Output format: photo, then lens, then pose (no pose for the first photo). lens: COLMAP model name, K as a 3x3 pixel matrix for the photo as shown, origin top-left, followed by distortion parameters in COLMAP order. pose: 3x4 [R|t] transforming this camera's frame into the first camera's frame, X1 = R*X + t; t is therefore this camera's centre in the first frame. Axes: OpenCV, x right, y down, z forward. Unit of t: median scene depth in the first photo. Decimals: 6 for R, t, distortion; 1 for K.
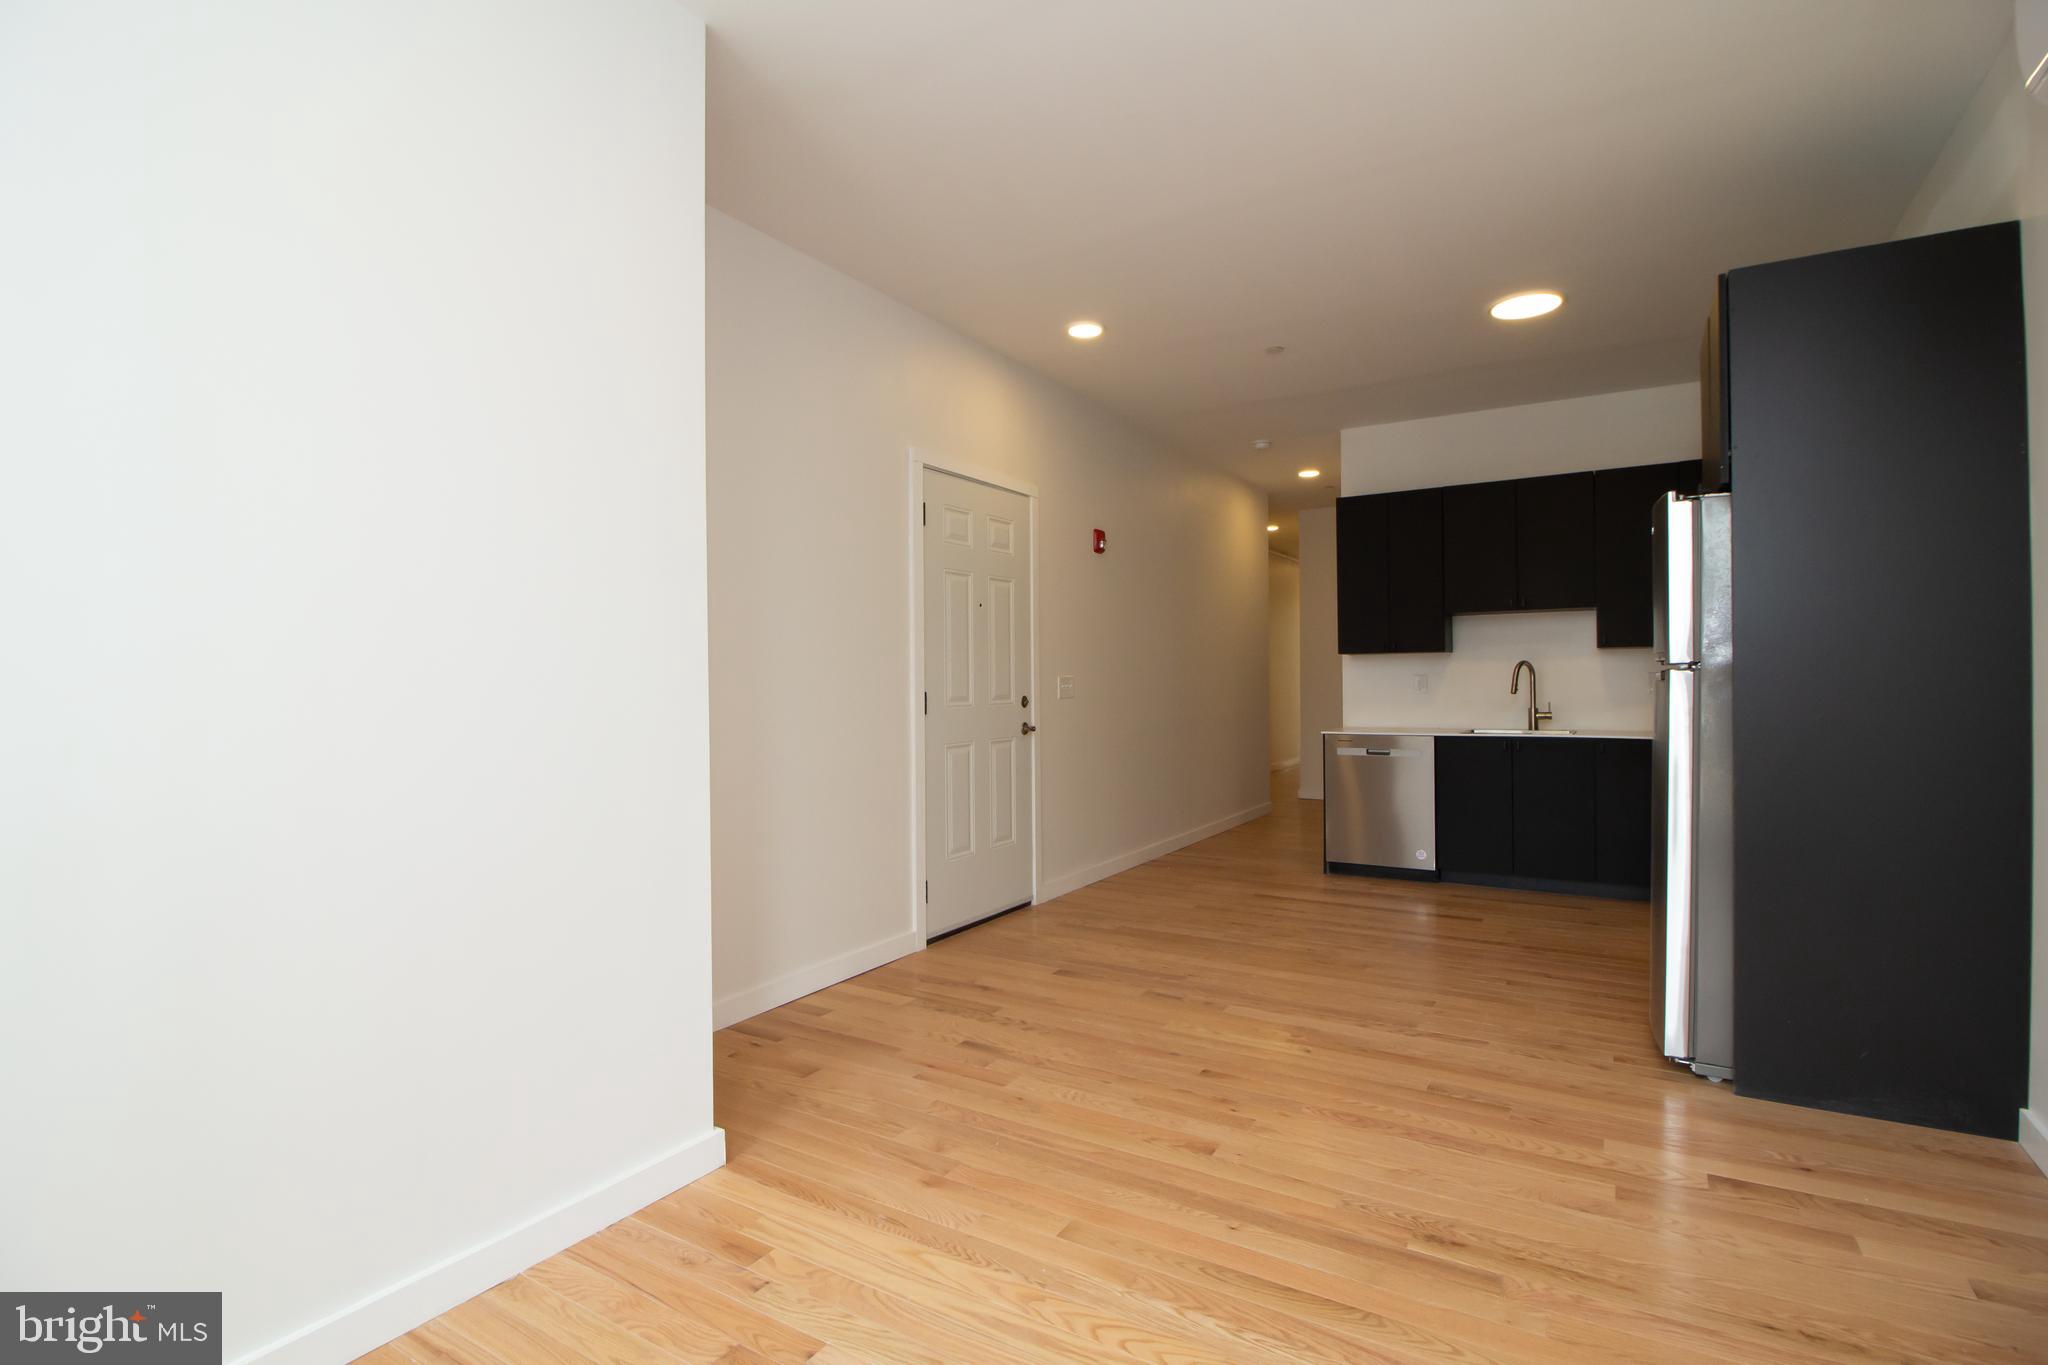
lens RADIAL K [[970.3, 0, 1038.4], [0, 970.3, 668.0], [0, 0, 1]] dist [0.001583, -0.012083]
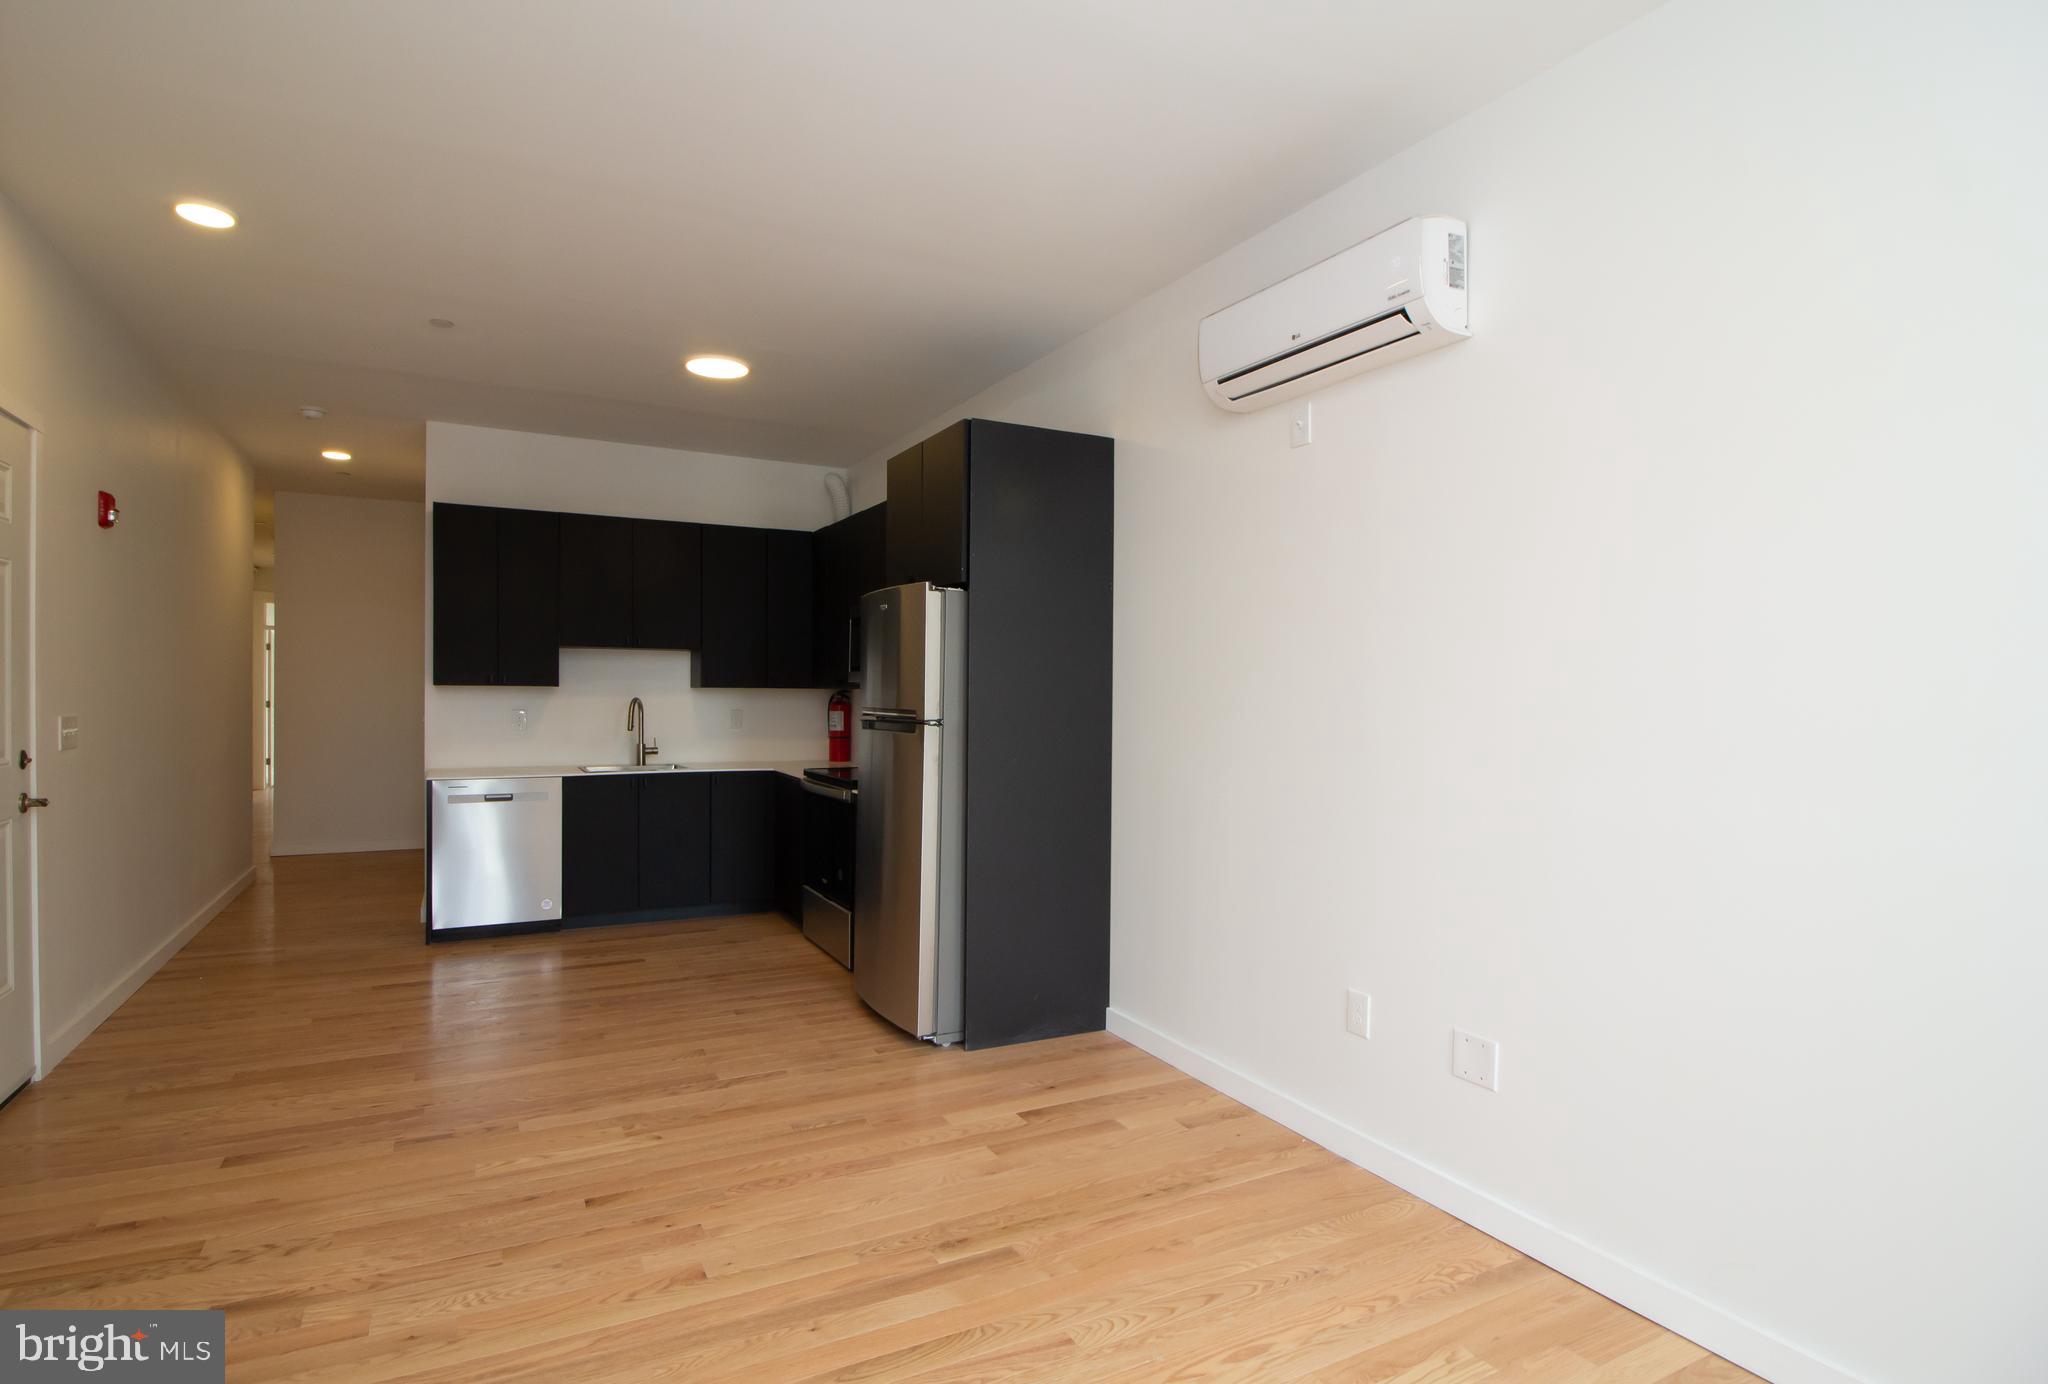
lens RADIAL K [[1017.2, 0, 975.0], [0, 1017.2, 697.0], [0, 0, 1]] dist [0.012698, -0.021558]
pose [[0.532455, 0.011799, 0.846376, -0.373071], [-0.025585, 0.999670, 0.002159, -0.034786], [-0.846072, -0.022804, 0.532581, 0.222734]]
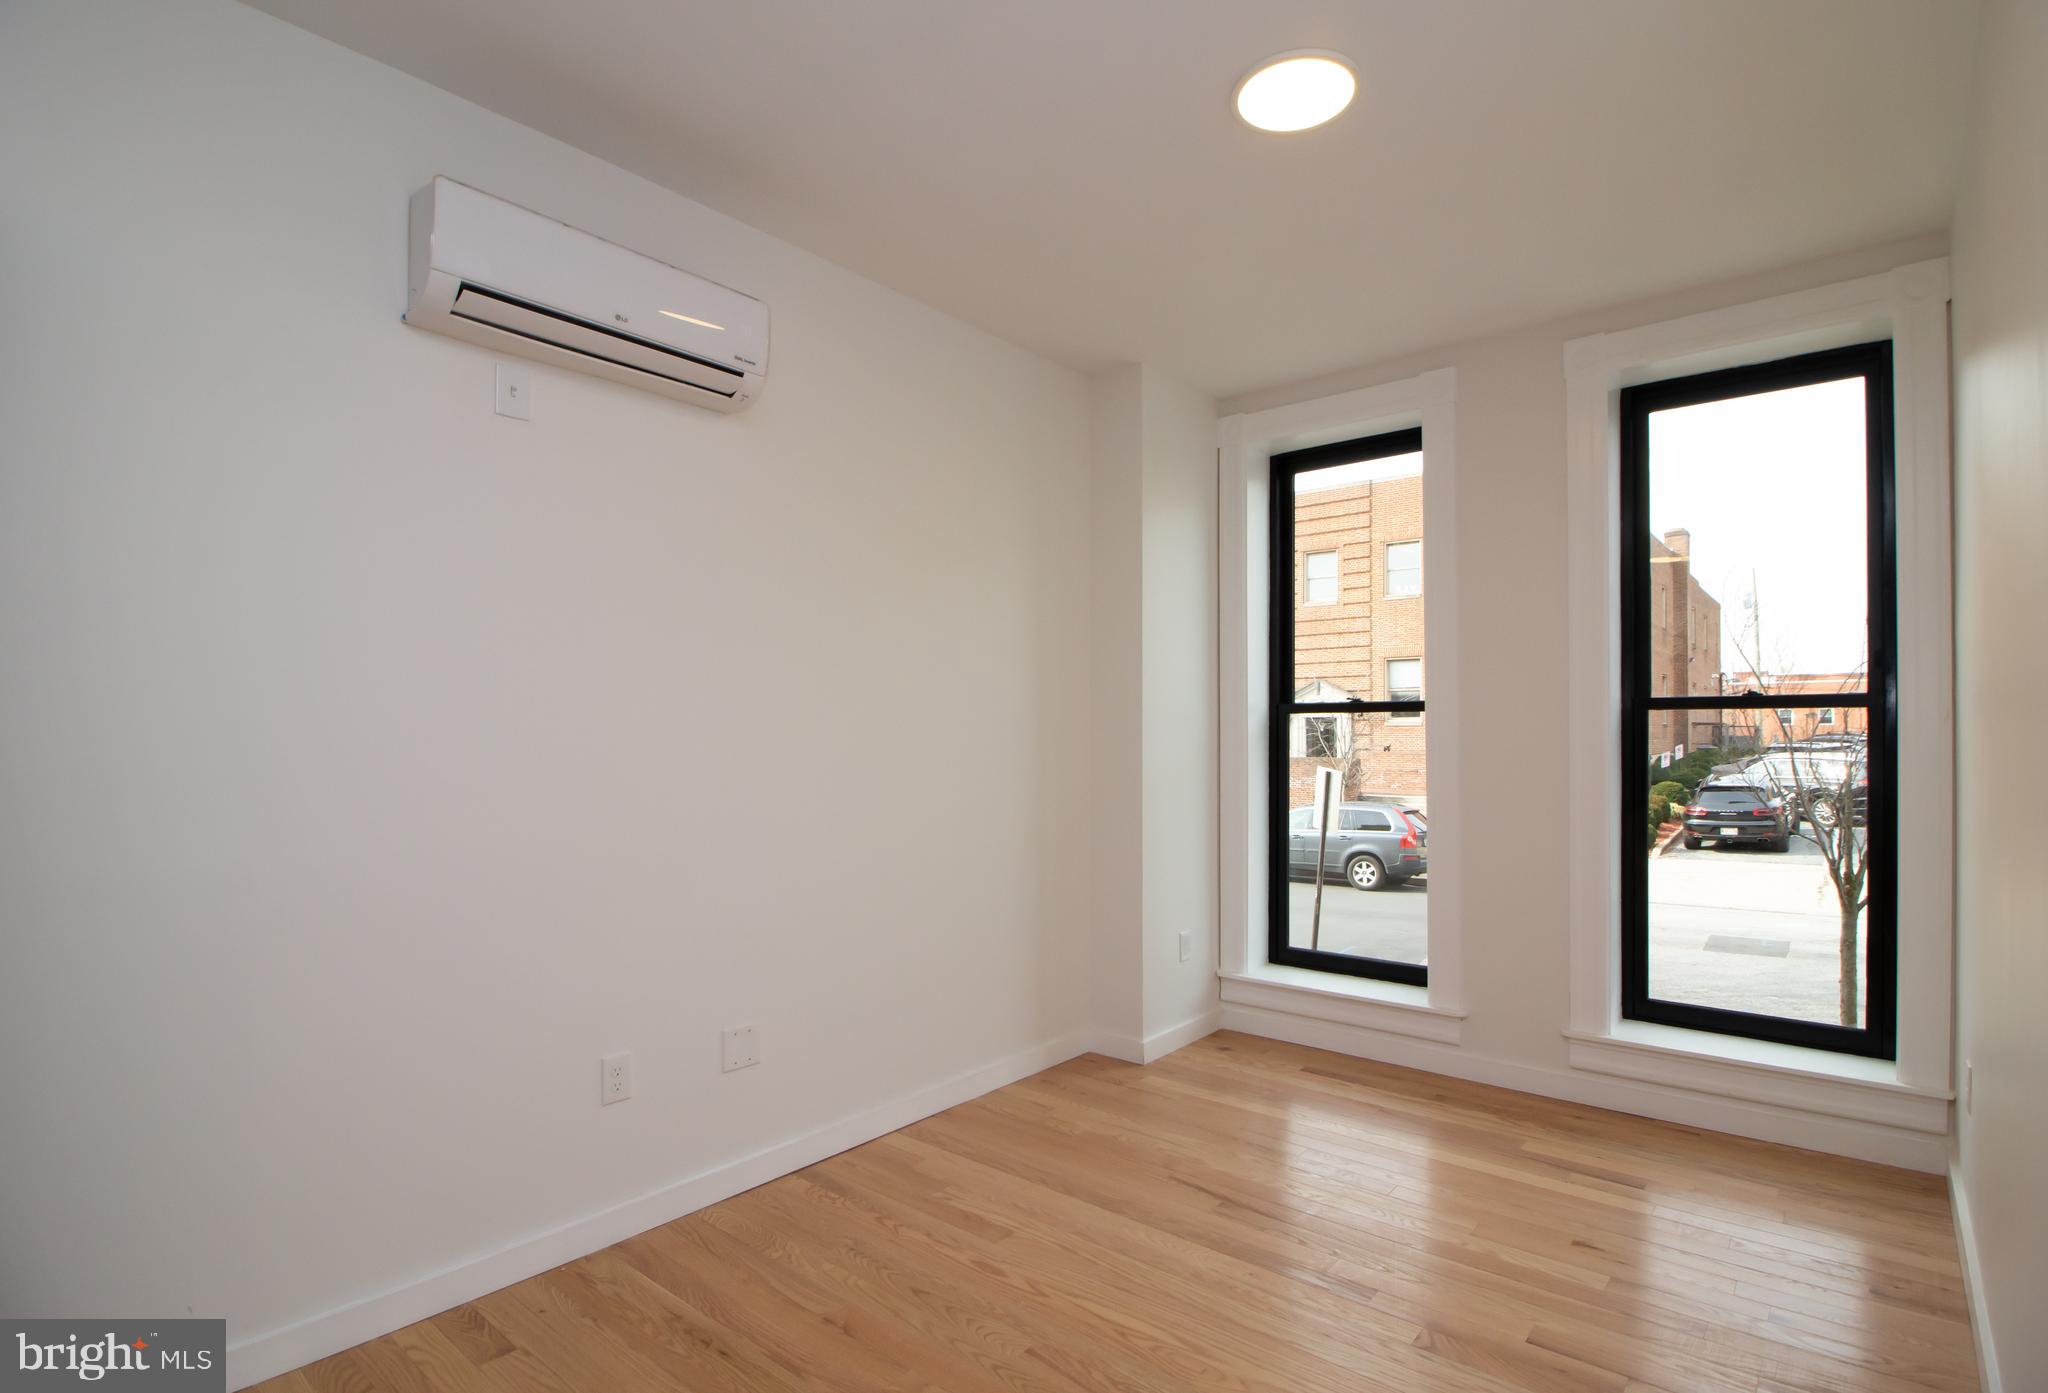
lens RADIAL K [[1001.5, 0, 1090.4], [0, 1001.5, 723.5], [0, 0, 1]] dist [-0.003231, -0.000413]
pose [[-0.992734, 0.010436, 0.119873, 0.086598], [0.008302, 0.999798, -0.018285, -0.034784], [-0.120039, -0.017157, -0.992621, 1.177195]]
